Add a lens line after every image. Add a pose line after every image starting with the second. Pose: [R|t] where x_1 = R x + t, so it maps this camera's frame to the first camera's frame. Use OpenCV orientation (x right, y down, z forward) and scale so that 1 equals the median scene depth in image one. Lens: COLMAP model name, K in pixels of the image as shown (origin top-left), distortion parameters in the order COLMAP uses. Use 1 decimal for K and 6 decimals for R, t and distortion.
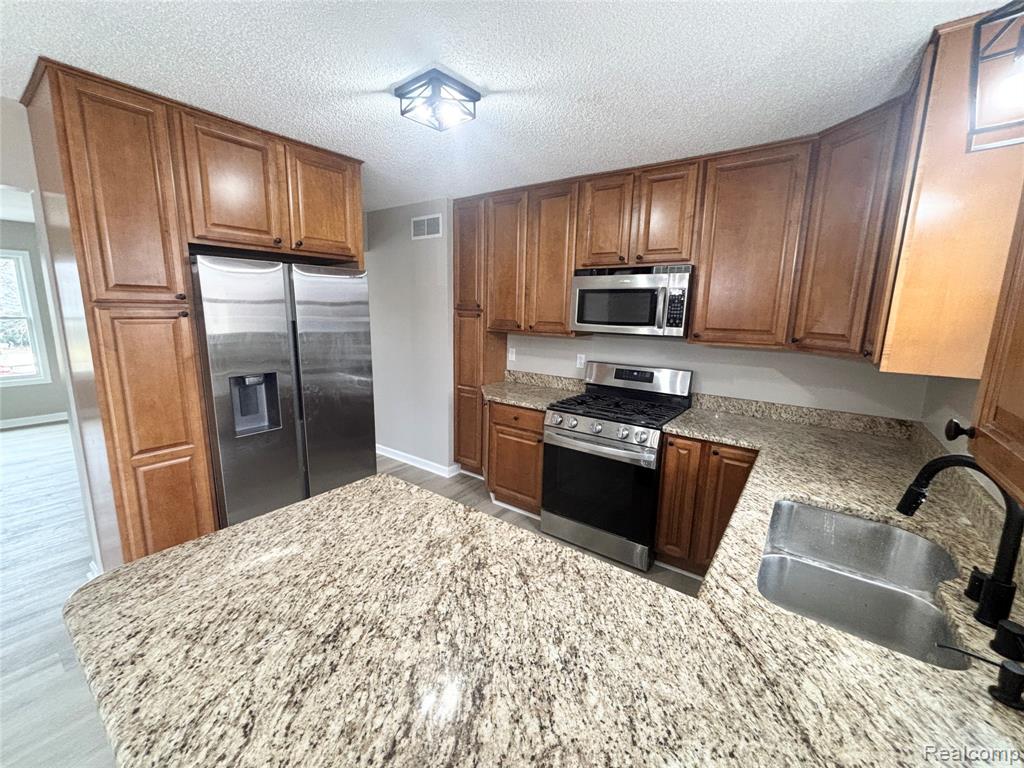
lens RADIAL K [[412.9, 0, 509.3], [0, 412.9, 385.3], [0, 0, 1]] dist [0.001683, -0.000493]
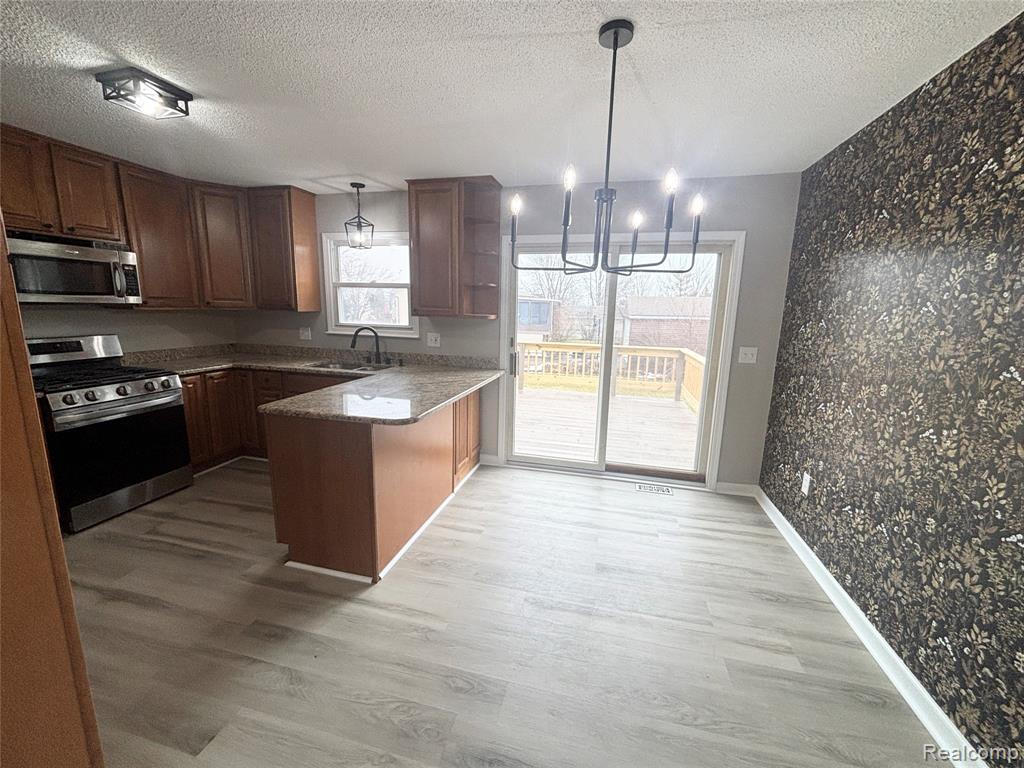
lens RADIAL K [[412.9, 0, 509.3], [0, 412.9, 385.3], [0, 0, 1]] dist [0.001683, -0.000493]
pose [[-0.385741, -0.204477, 0.899663, -1.160372], [0.134947, 0.952139, 0.274264, -0.073098], [-0.912685, 0.227202, -0.339685, 0.445964]]
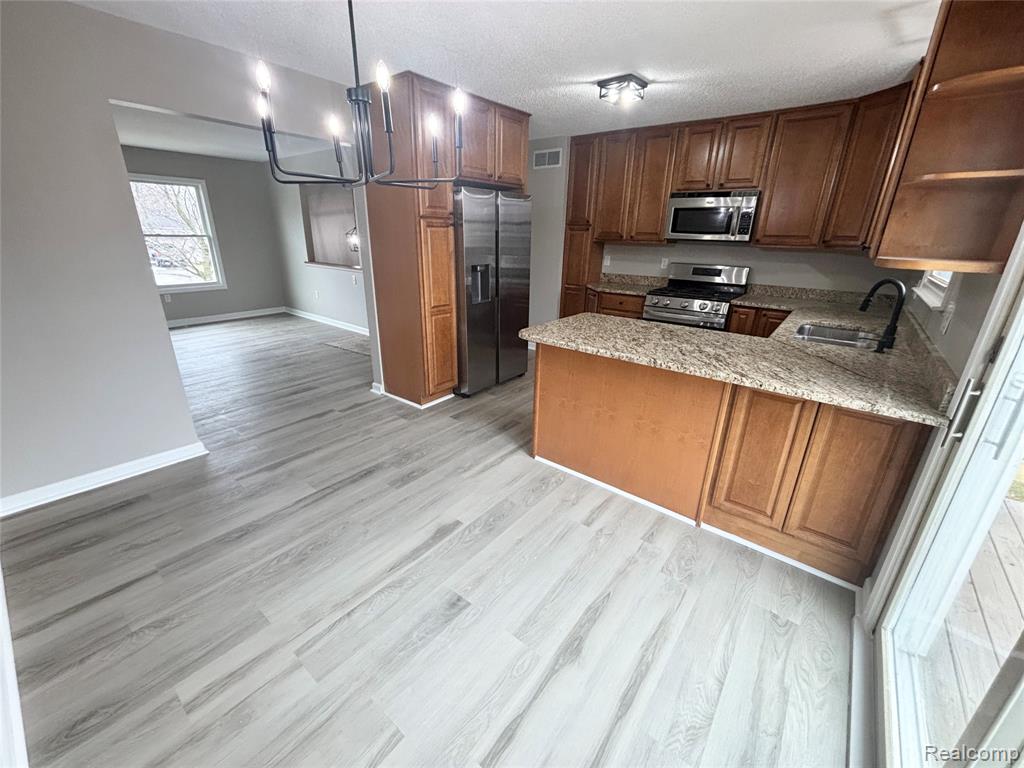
lens RADIAL K [[413.4, 0, 512.8], [0, 413.4, 382.9], [0, 0, 1]] dist [0.003673, 0.000223]
pose [[0.999465, 0.009279, -0.031358, -0.370831], [-0.003954, 0.986153, 0.165793, 0.138749], [0.032462, -0.165580, 0.985662, -0.575357]]
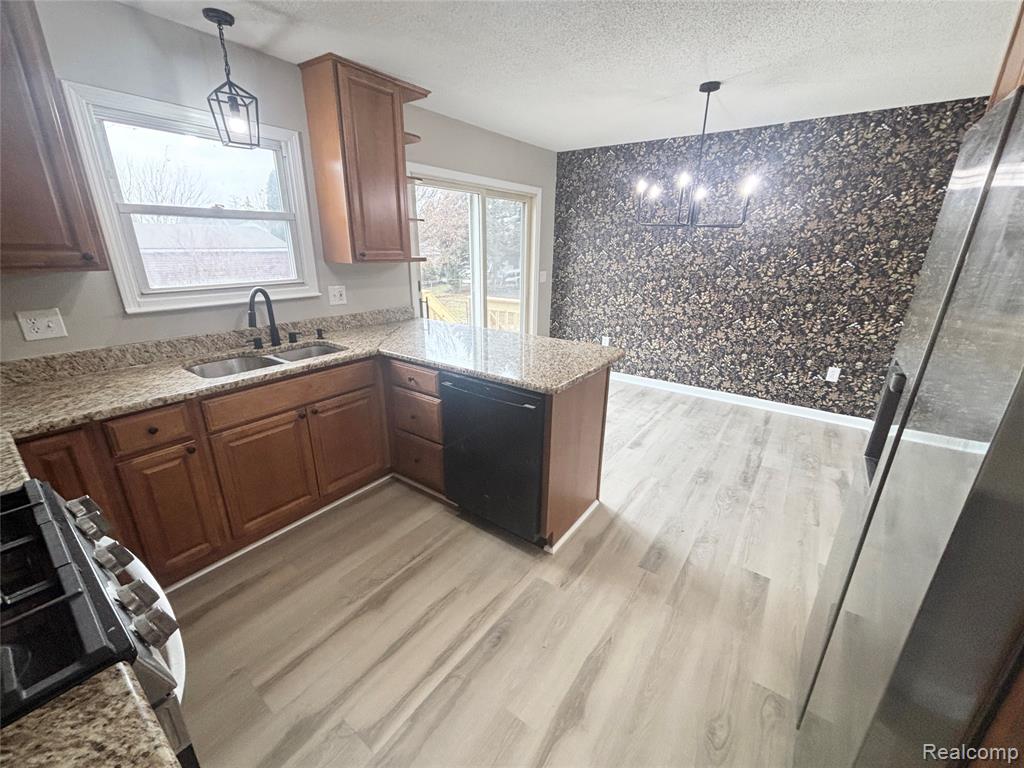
lens RADIAL K [[416.0, 0, 512.0], [0, 416.0, 384.0], [0, 0, 1]] dist [-0.002974, -0.000694]
pose [[-0.999401, -0.025522, -0.023363, -0.111989], [-0.033653, 0.873918, 0.484906, -0.203156], [0.008041, 0.485402, -0.874254, 1.239410]]
